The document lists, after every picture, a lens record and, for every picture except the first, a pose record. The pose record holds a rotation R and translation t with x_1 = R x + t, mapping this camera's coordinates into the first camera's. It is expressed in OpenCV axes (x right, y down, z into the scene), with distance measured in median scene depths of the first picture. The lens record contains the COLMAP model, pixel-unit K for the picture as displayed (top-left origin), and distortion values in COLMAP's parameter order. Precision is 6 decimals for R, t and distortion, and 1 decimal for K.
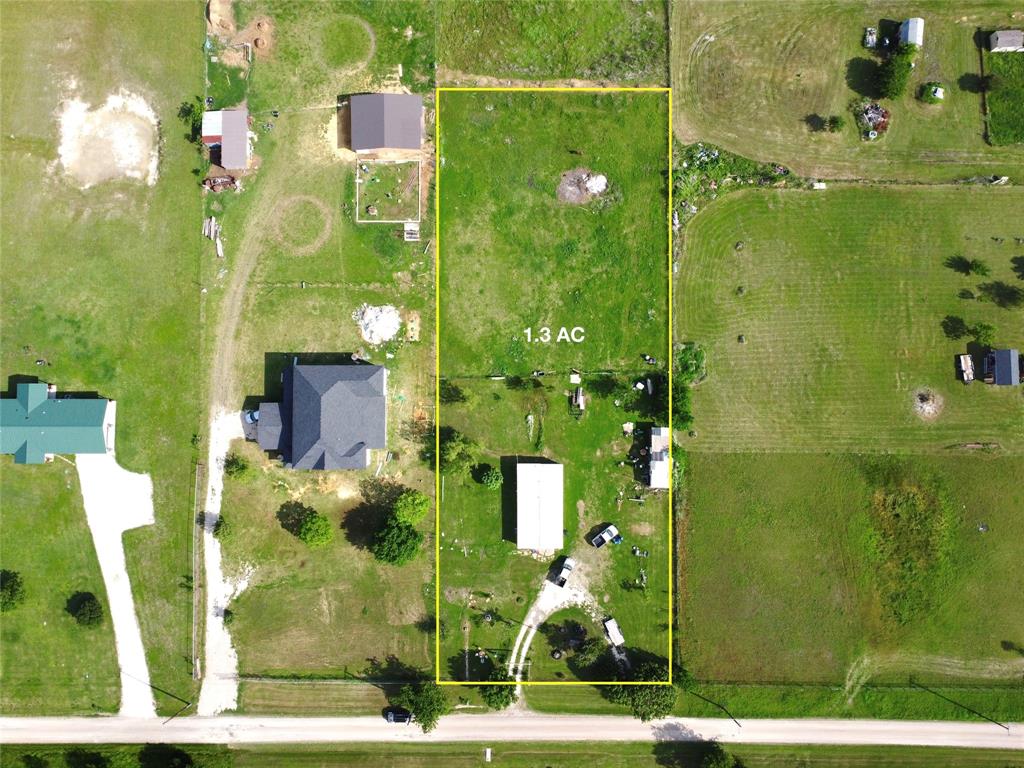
lens RADIAL K [[763.7, 0, 508.8], [0, 763.7, 377.9], [0, 0, 1]] dist [-0.000027, 0.002715]
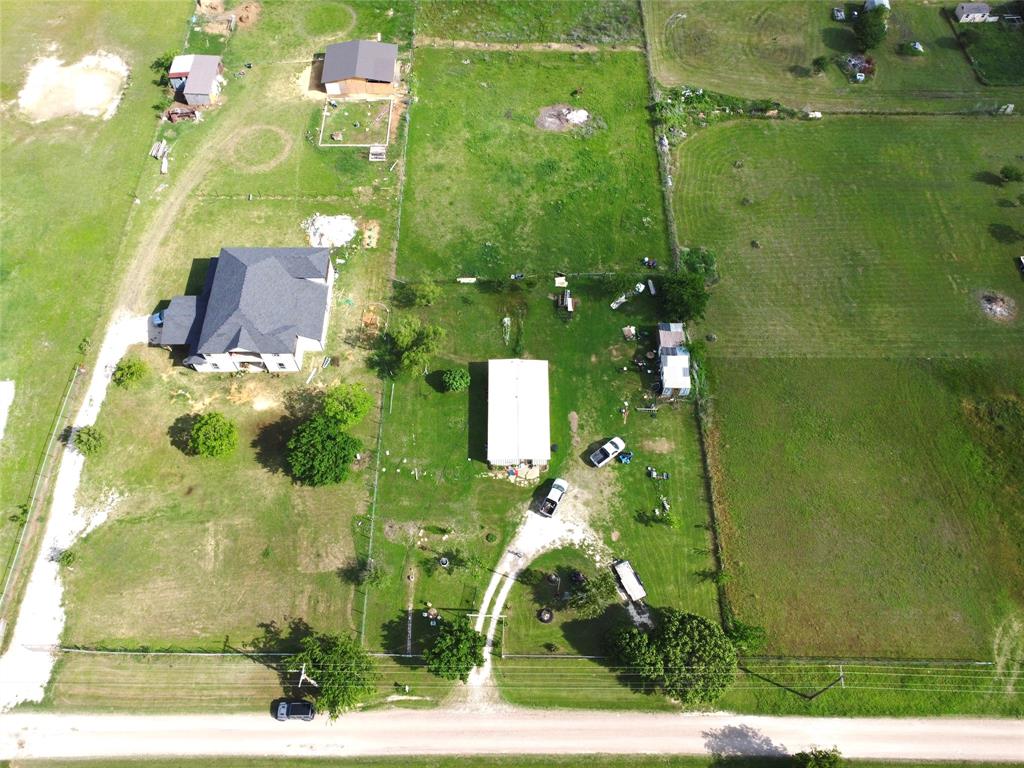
lens RADIAL K [[763.7, 0, 508.8], [0, 763.7, 377.9], [0, 0, 1]] dist [-0.000027, 0.002715]
pose [[0.999975, -0.003871, -0.005852, 0.034963], [0.000828, 0.893329, -0.449403, 0.467205], [0.006967, 0.449387, 0.893310, 0.307924]]
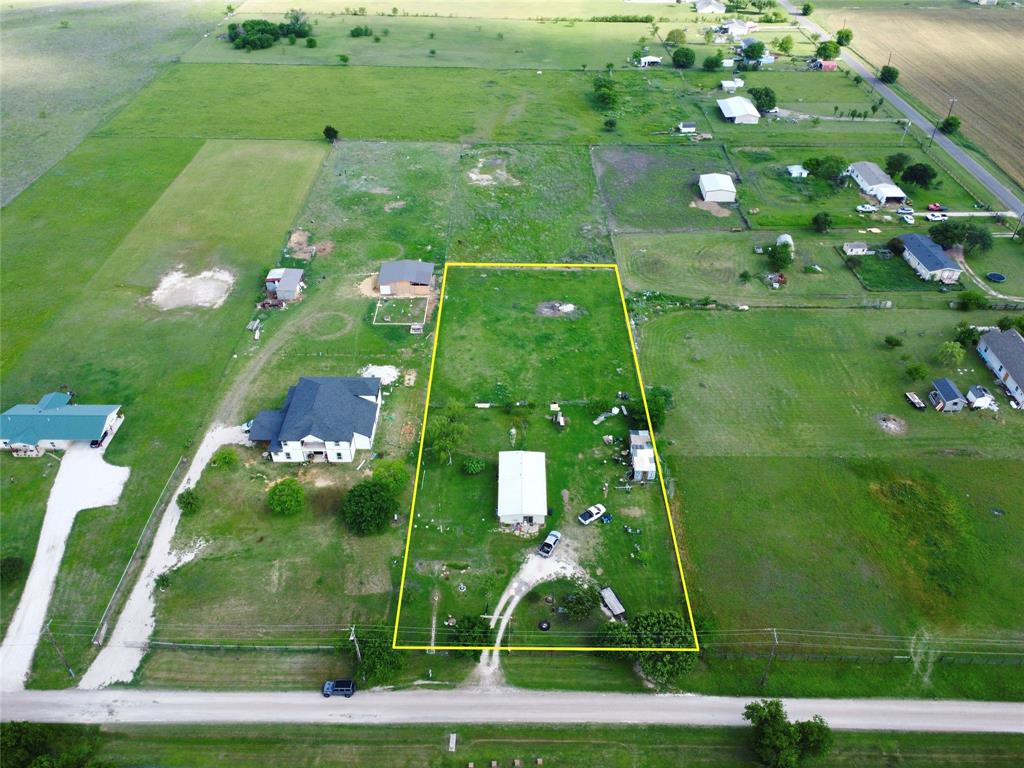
lens RADIAL K [[763.7, 0, 508.8], [0, 763.7, 377.9], [0, 0, 1]] dist [-0.000027, 0.002715]
pose [[0.999944, 0.000406, -0.010536, 0.033293], [-0.008167, 0.661855, -0.749587, 0.785849], [0.006669, 0.749632, 0.661822, 0.254371]]
